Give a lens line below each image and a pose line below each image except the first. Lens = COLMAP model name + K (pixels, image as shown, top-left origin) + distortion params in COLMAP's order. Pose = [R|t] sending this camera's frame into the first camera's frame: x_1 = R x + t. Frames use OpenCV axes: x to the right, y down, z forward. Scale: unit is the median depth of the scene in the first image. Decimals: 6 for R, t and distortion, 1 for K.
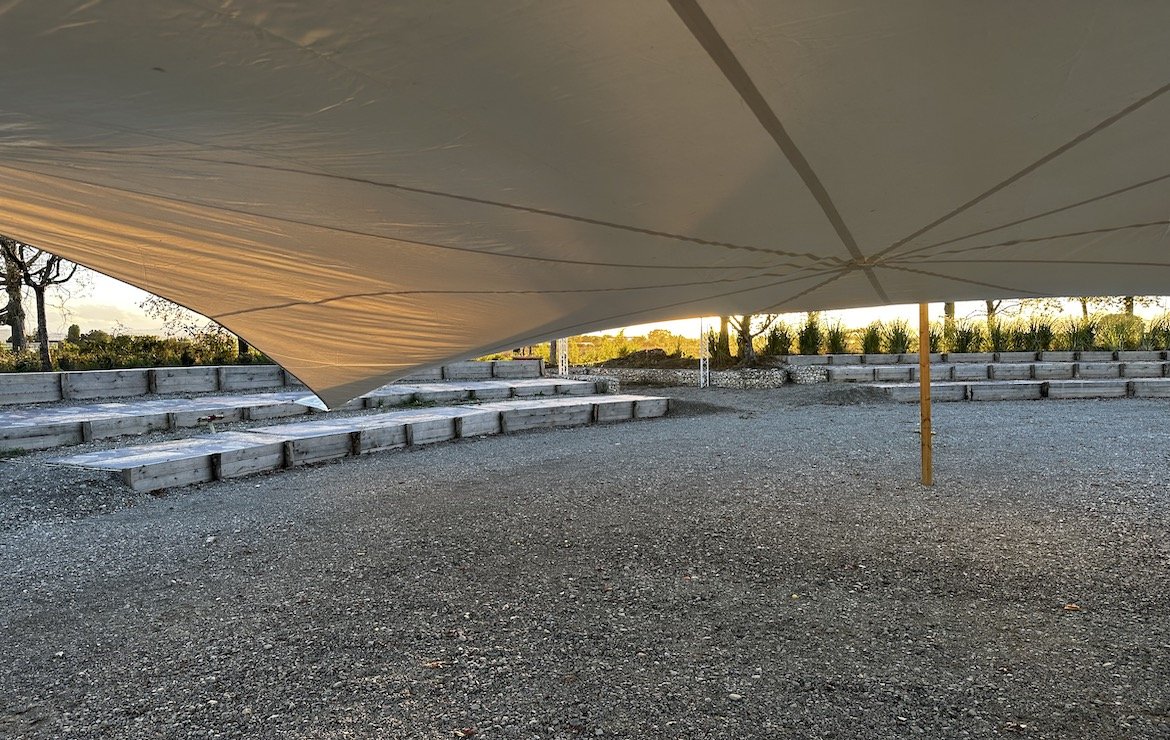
lens RADIAL K [[759.3, 0, 569.9], [0, 759.3, 386.2], [0, 0, 1]] dist [0.106061, -0.143730]
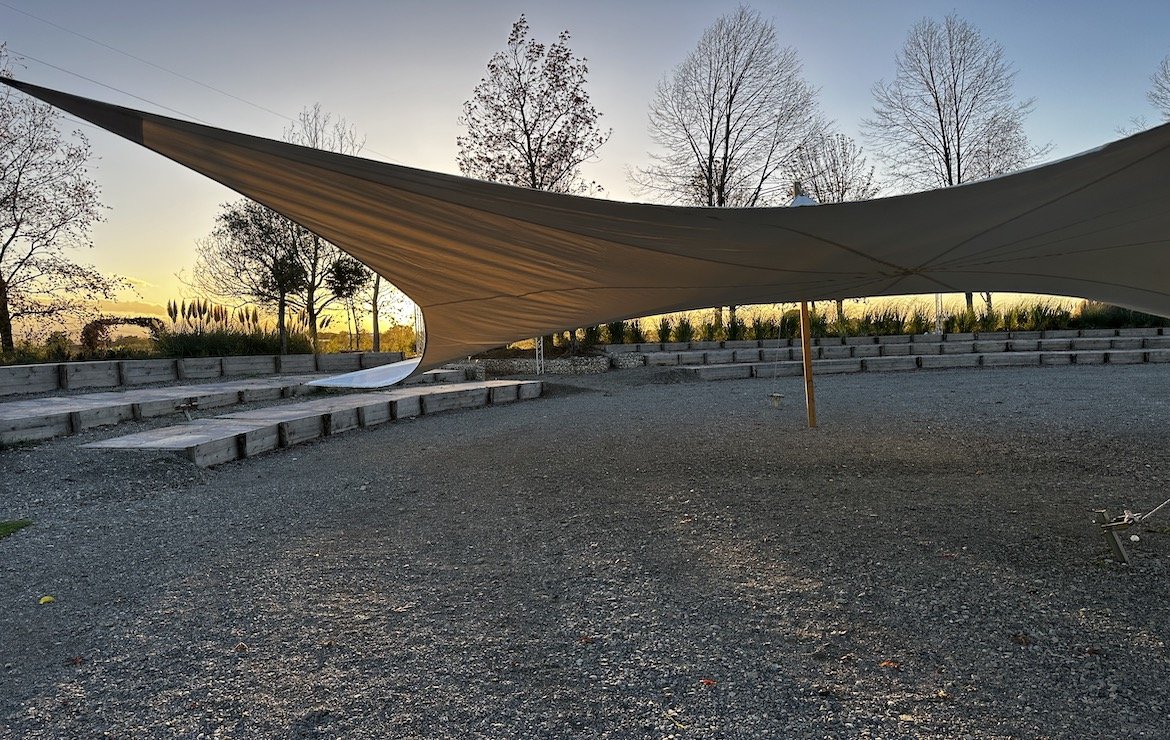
lens RADIAL K [[759.3, 0, 569.9], [0, 759.3, 386.2], [0, 0, 1]] dist [0.106061, -0.143730]
pose [[0.950853, -0.033483, 0.307827, -0.210451], [0.031740, 0.999439, 0.010666, 0.014143], [-0.308012, -0.000372, 0.951382, -0.106969]]
